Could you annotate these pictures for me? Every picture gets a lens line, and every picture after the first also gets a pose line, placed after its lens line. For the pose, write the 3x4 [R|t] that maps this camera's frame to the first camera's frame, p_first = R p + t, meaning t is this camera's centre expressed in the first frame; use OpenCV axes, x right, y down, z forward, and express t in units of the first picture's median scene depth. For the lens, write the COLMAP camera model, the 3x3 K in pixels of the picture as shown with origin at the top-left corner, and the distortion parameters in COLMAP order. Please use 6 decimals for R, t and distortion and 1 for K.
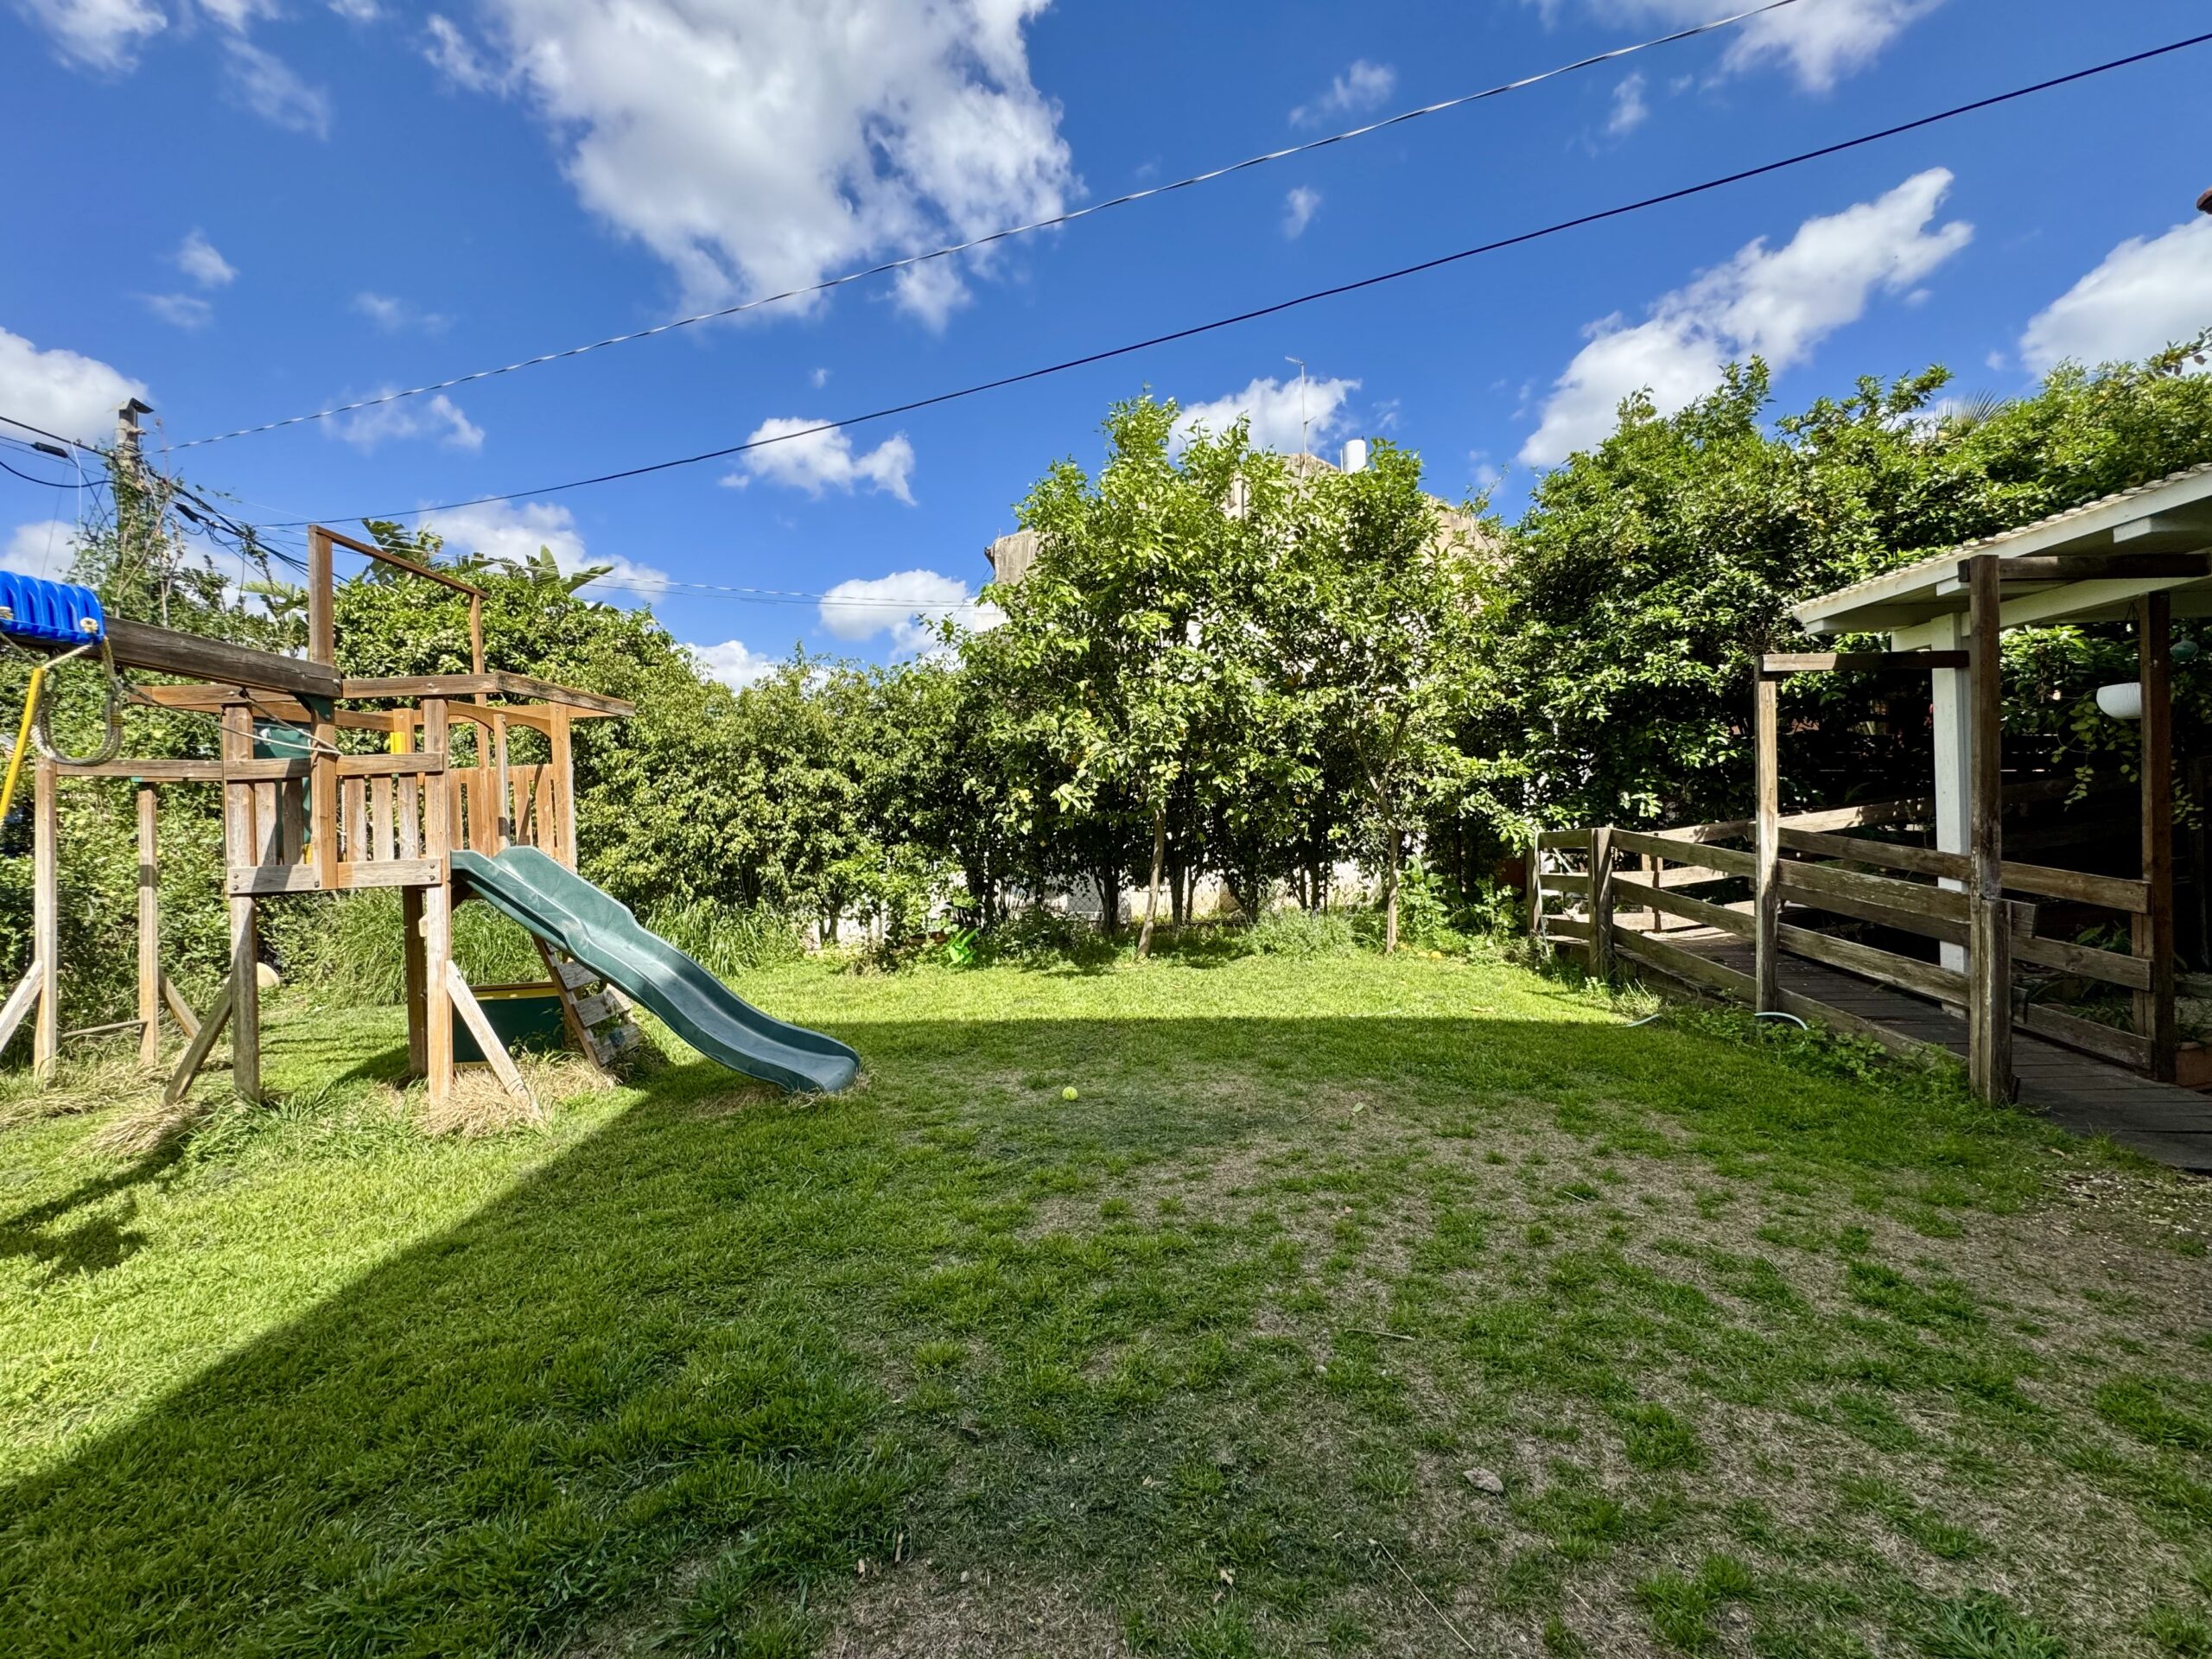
lens RADIAL K [[879.4, 0, 1106.0], [0, 879.4, 829.5], [0, 0, 1]] dist [-0.001511, -0.000033]
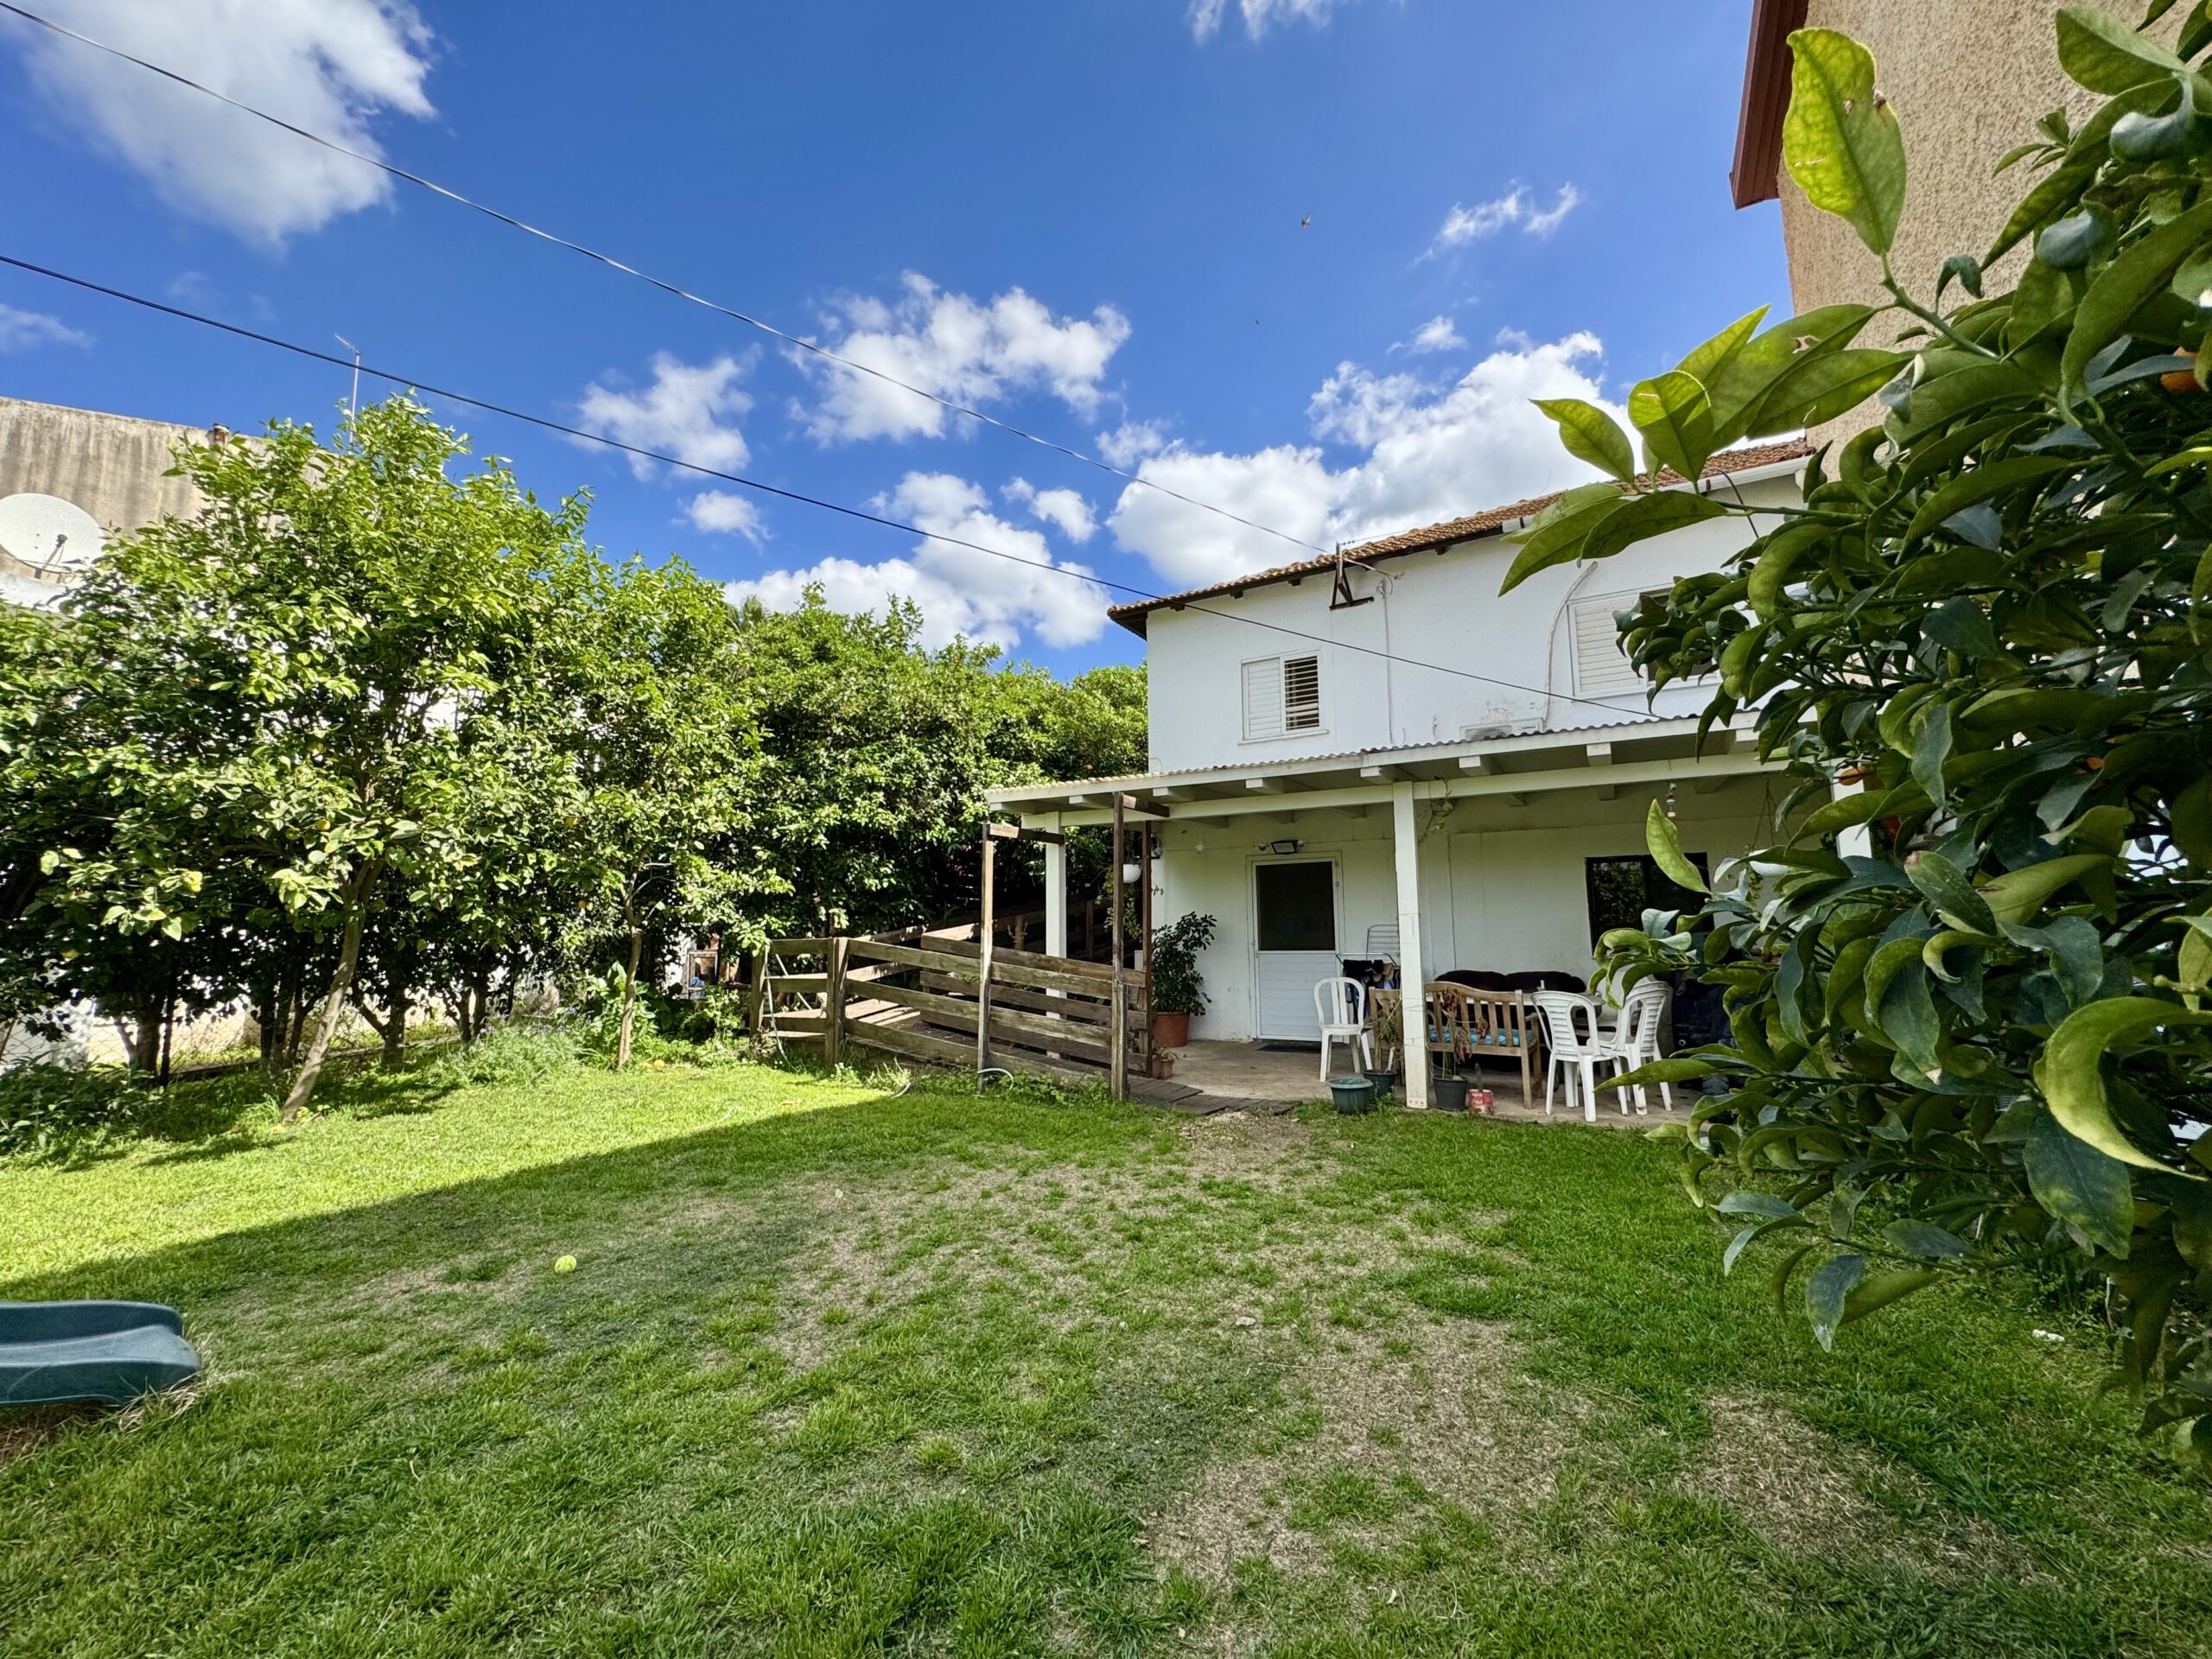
lens RADIAL K [[879.4, 0, 1106.0], [0, 879.4, 829.5], [0, 0, 1]] dist [-0.001511, -0.000033]
pose [[0.490544, 0.113422, 0.864003, -0.578171], [-0.013426, 0.992359, -0.122649, -0.011208], [-0.871313, 0.048565, 0.488319, 0.139573]]
